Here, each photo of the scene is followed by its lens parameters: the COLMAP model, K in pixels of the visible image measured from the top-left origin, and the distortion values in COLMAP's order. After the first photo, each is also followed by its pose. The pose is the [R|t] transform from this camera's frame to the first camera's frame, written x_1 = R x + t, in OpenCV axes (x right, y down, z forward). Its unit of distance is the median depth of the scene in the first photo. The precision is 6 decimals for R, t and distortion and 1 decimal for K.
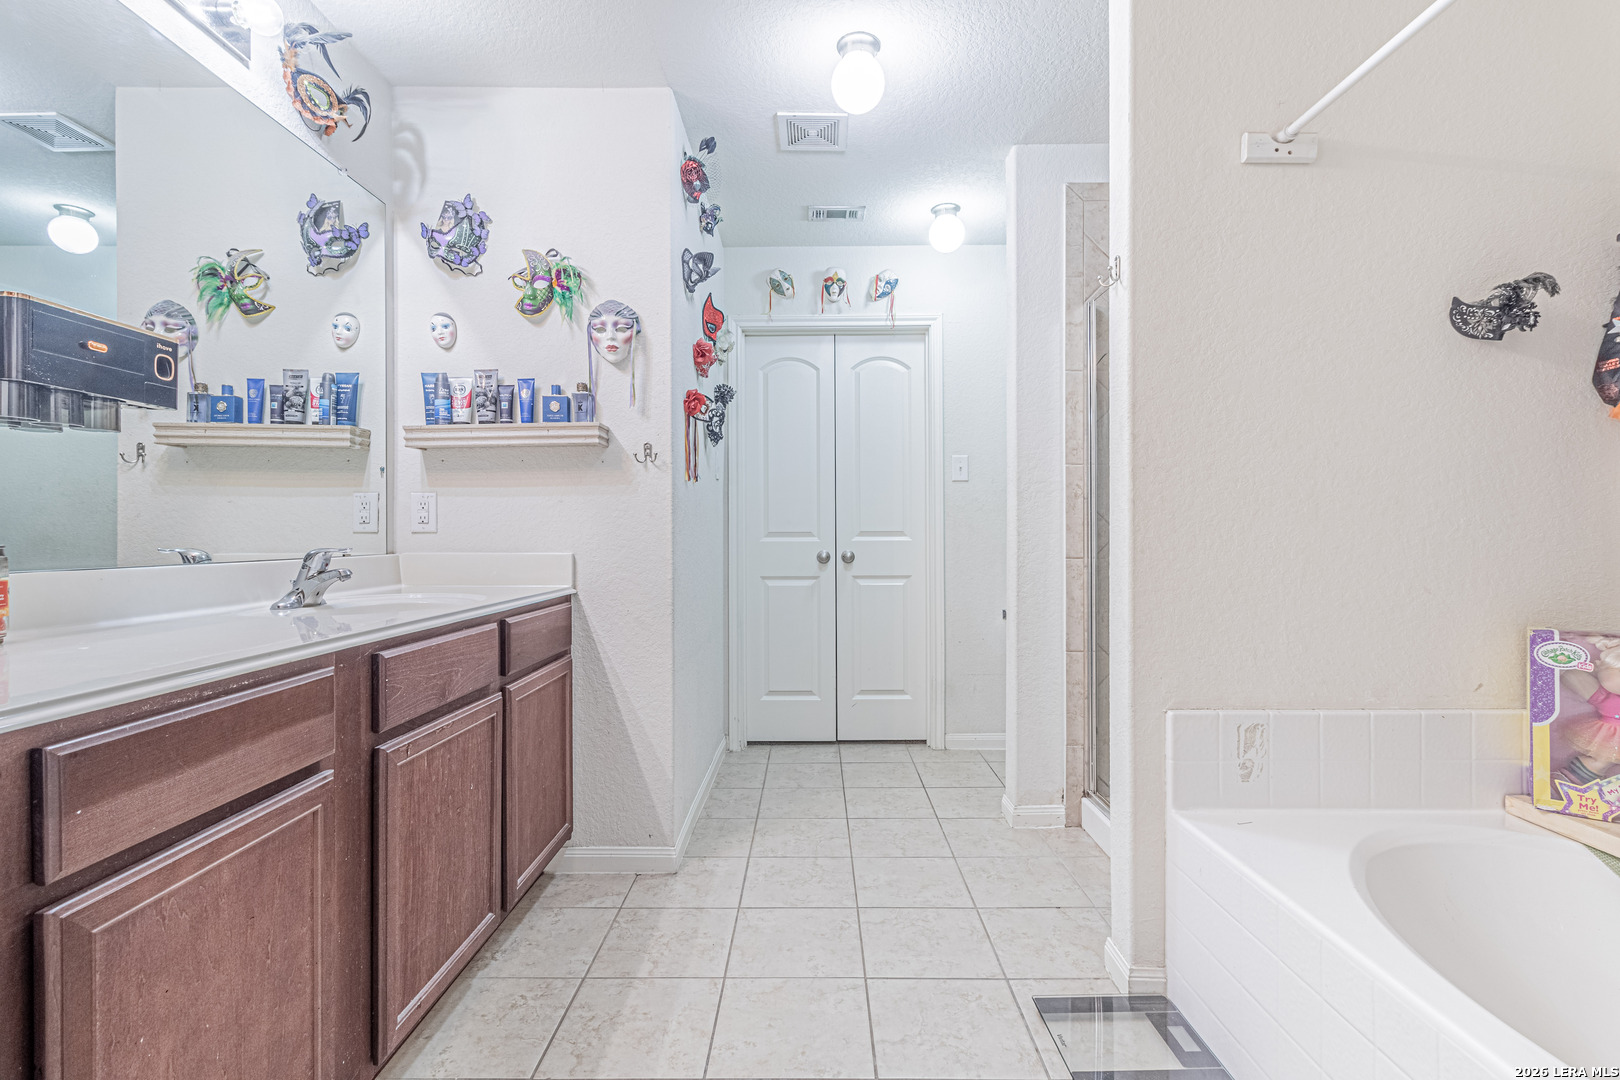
lens RADIAL K [[726.9, 0, 787.3], [0, 726.9, 536.7], [0, 0, 1]] dist [0.000238, 0.000007]
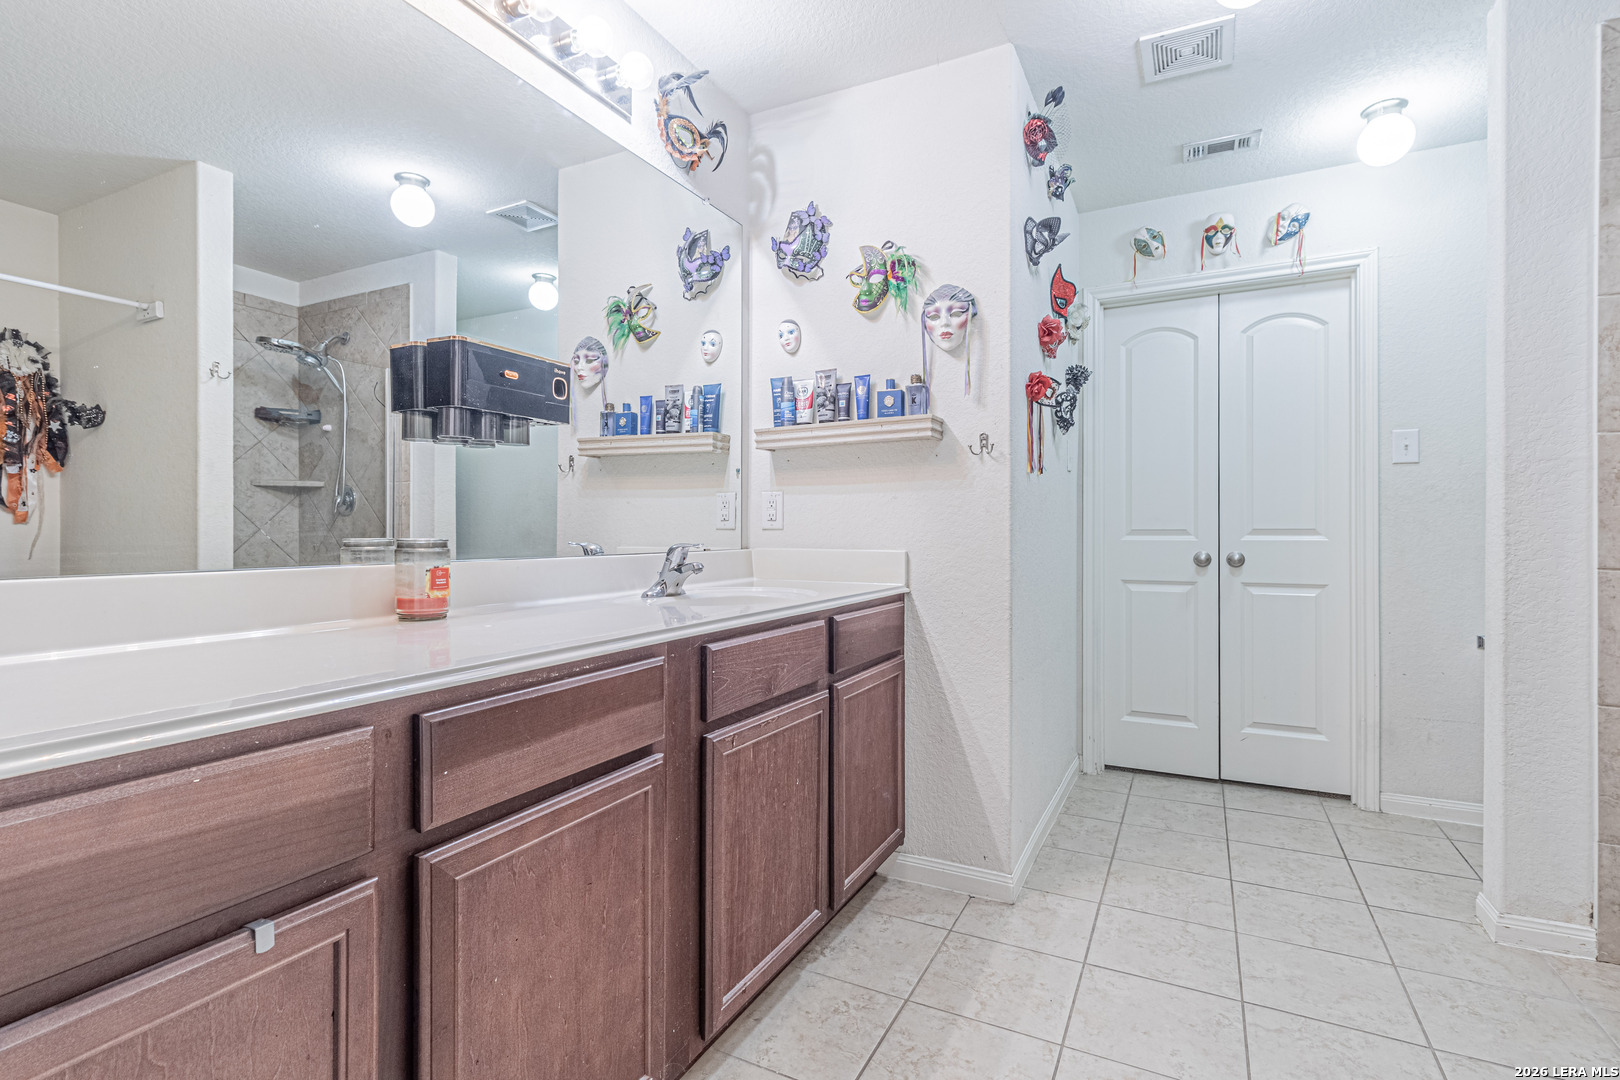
lens RADIAL K [[742.6, 0, 809.0], [0, 742.6, 532.1], [0, 0, 1]] dist [0.003953, 0.000740]
pose [[0.903826, 0.004041, -0.427881, 0.012402], [-0.004881, 0.999988, -0.000867, -0.000924], [0.427872, 0.002872, 0.903835, 0.048245]]
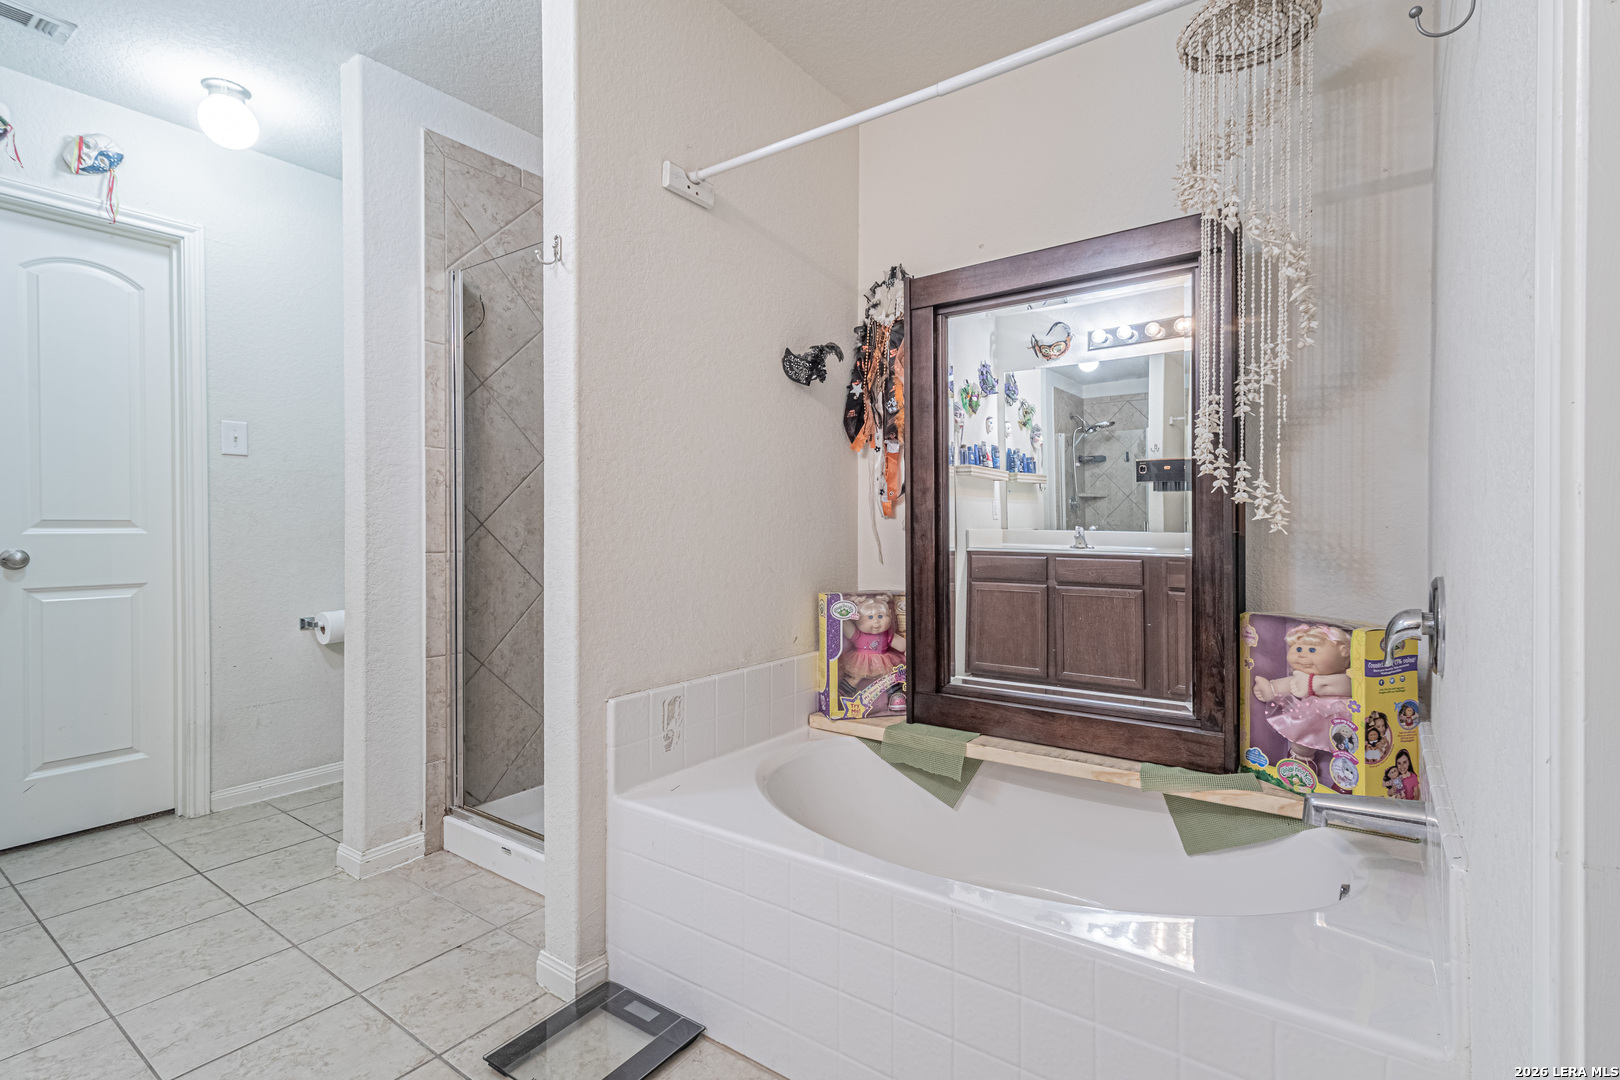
lens RADIAL K [[751.5, 0, 807.3], [0, 751.5, 531.5], [0, 0, 1]] dist [0.003207, 0.000186]
pose [[0.579875, -0.003909, 0.814696, -0.103426], [-0.000182, 0.999988, 0.004928, -0.000790], [-0.814705, -0.003006, 0.579868, 0.099121]]
